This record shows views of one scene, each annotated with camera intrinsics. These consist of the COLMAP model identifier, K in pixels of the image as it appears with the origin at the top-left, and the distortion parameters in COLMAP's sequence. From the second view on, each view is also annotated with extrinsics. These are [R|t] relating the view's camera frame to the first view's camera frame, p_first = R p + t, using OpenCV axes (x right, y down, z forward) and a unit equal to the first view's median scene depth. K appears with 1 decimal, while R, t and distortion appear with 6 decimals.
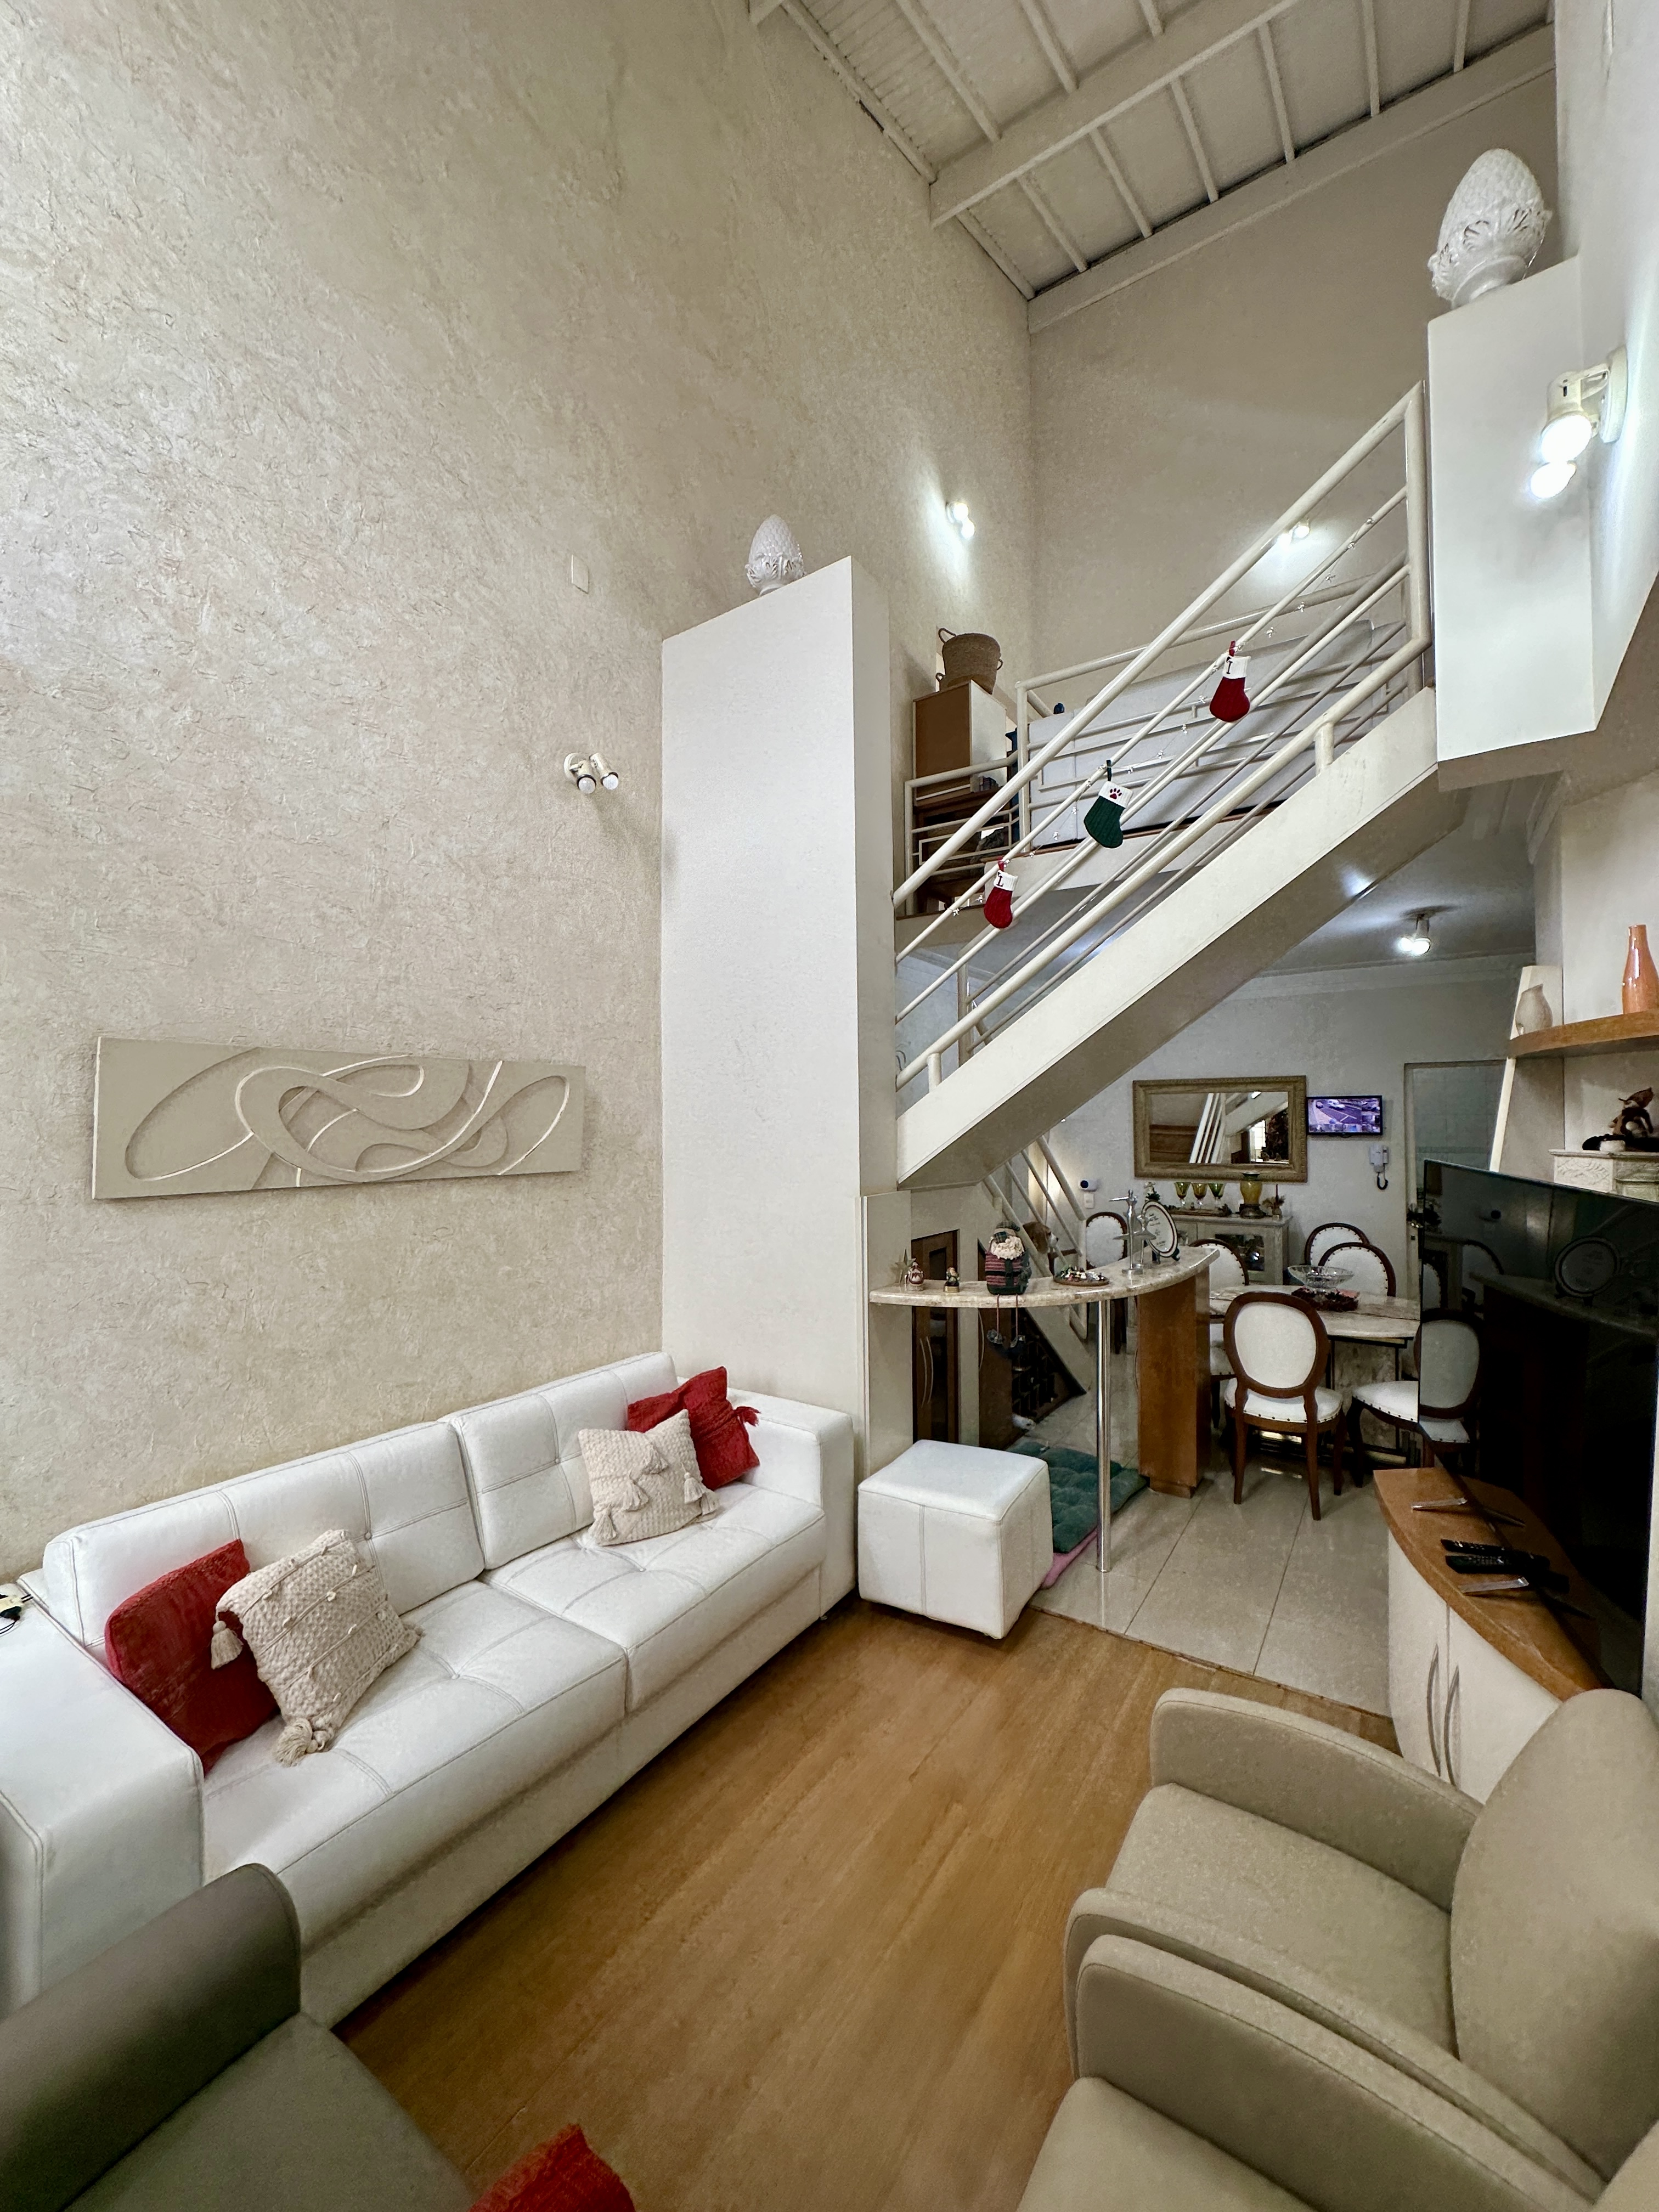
lens RADIAL K [[886.4, 0, 826.5], [0, 886.4, 1113.1], [0, 0, 1]] dist [-0.004827, 0.001125]
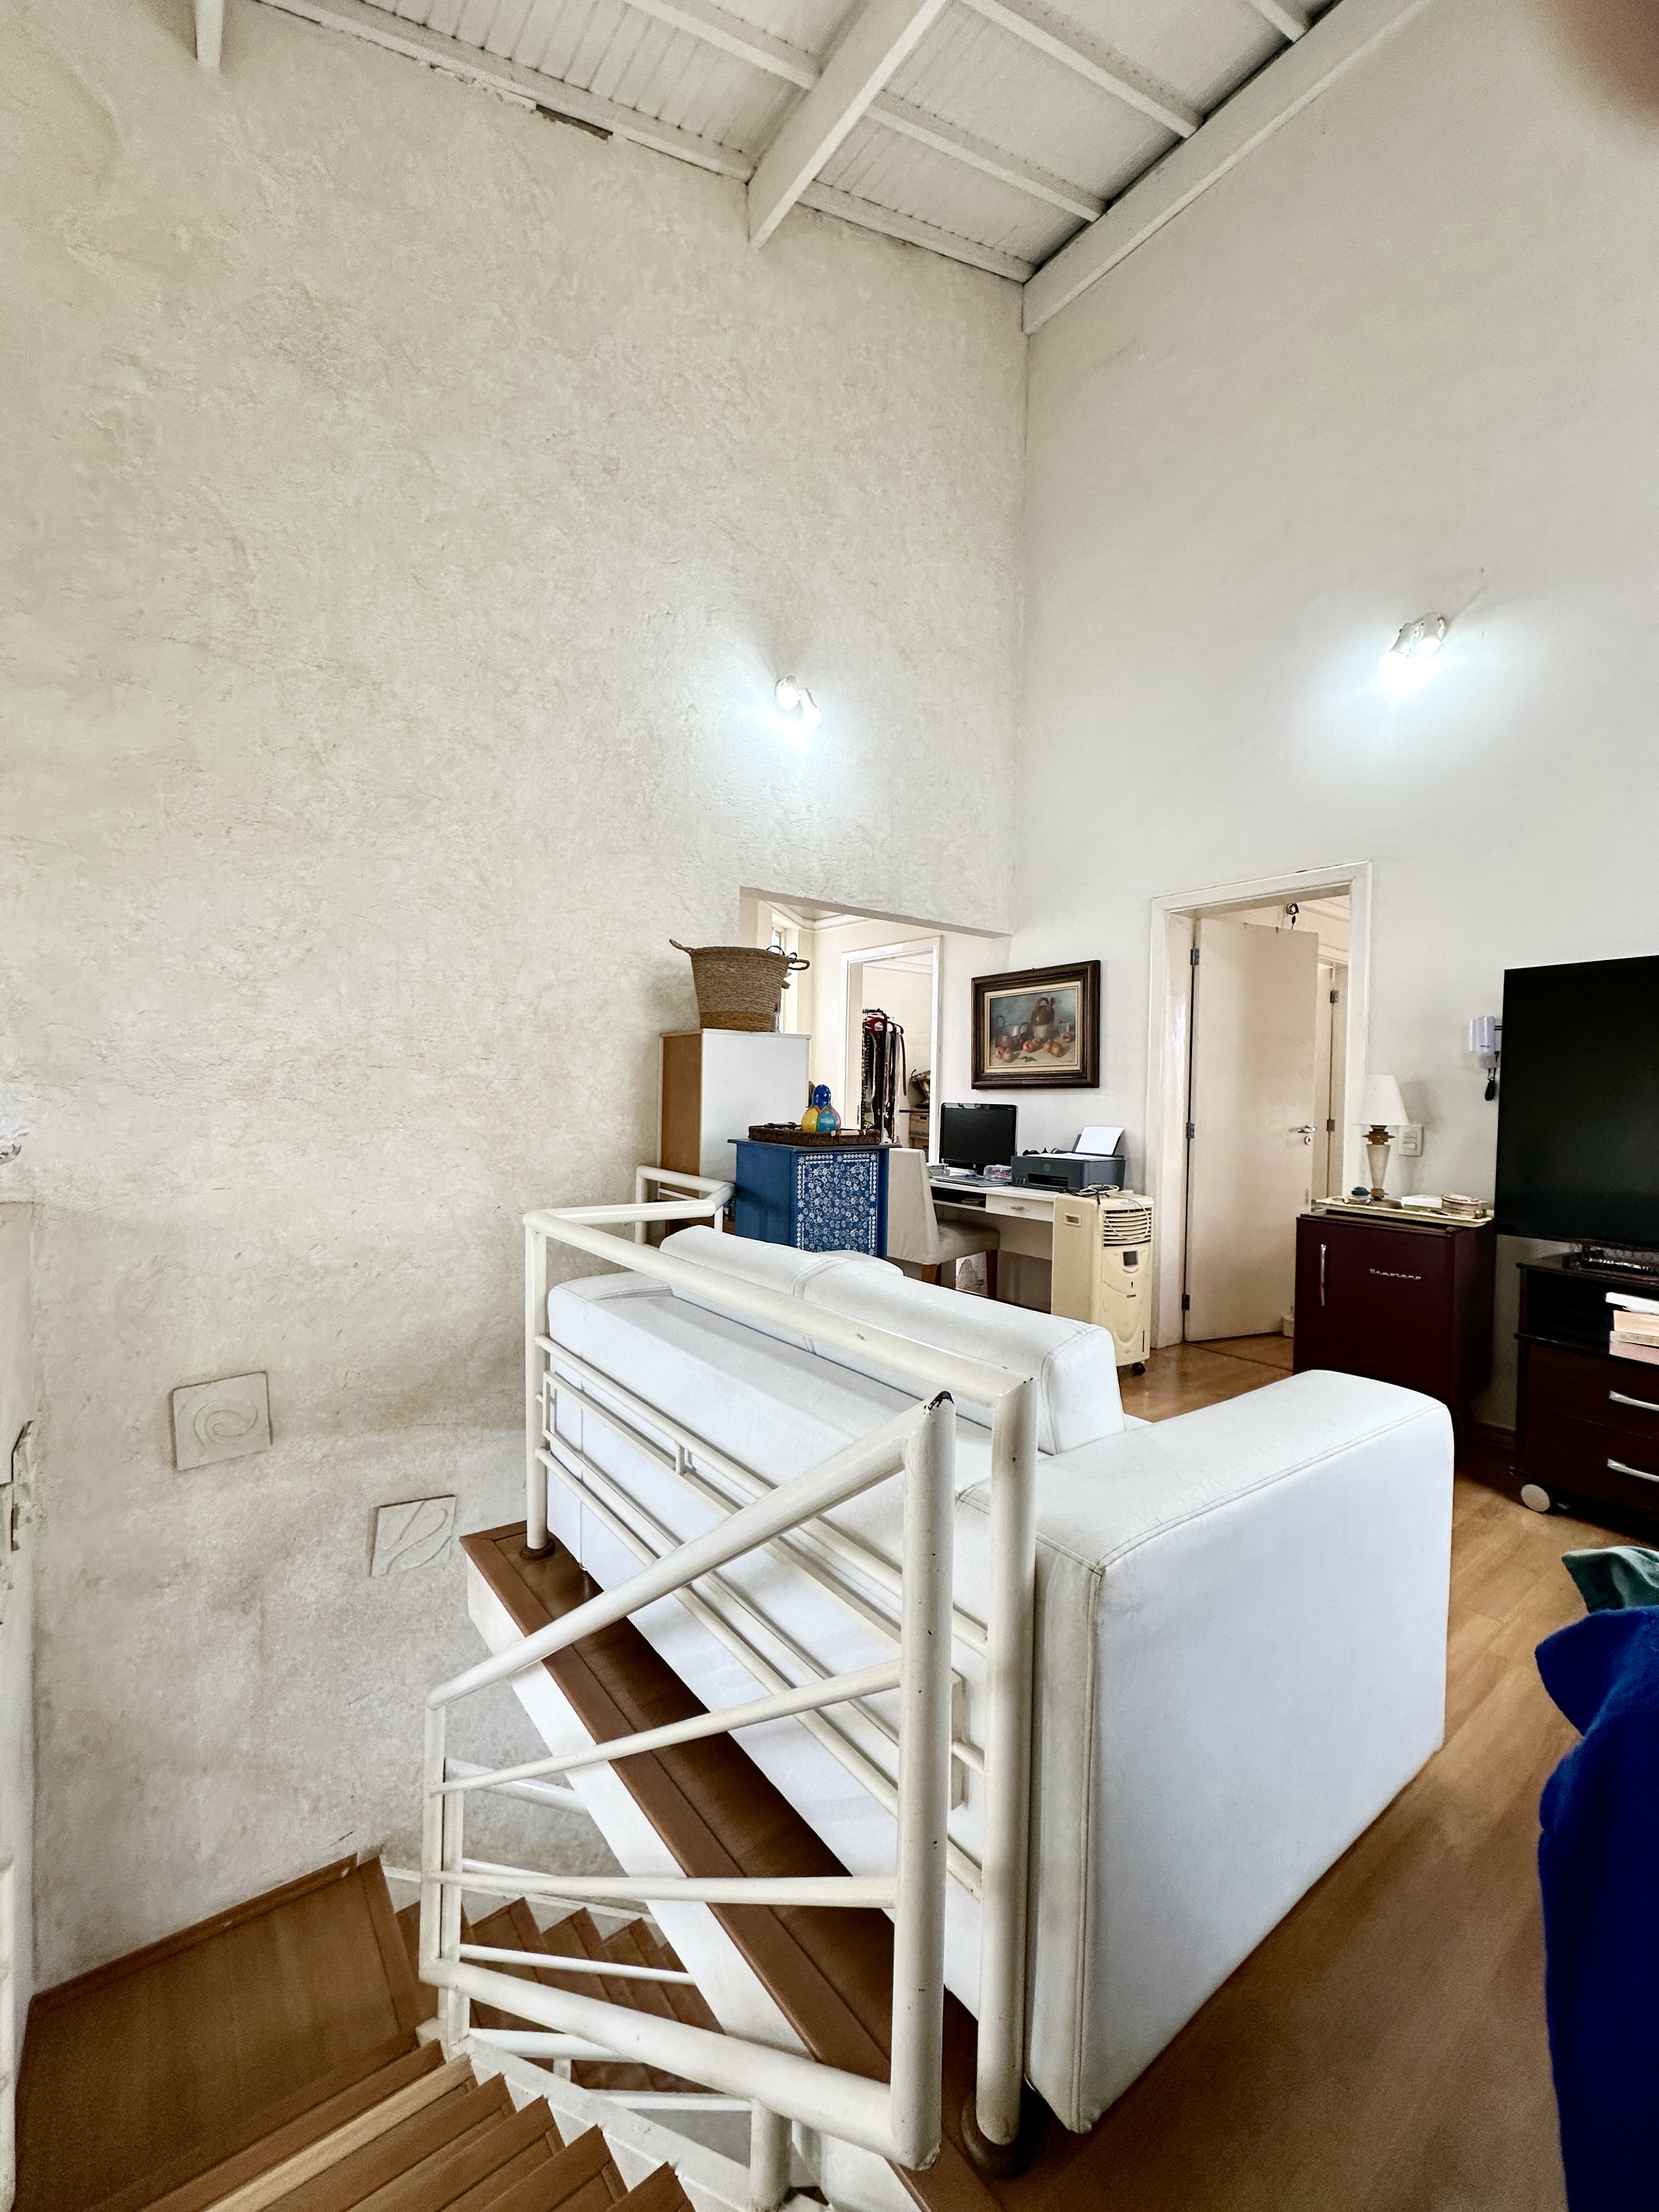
lens RADIAL K [[886.4, 0, 823.3], [0, 886.4, 1102.3], [0, 0, 1]] dist [-0.004827, 0.001125]
pose [[0.949091, 0.030765, -0.313497, 0.371413], [-0.023291, 0.999349, 0.027560, -0.401325], [0.314140, -0.018855, 0.949189, 0.394668]]
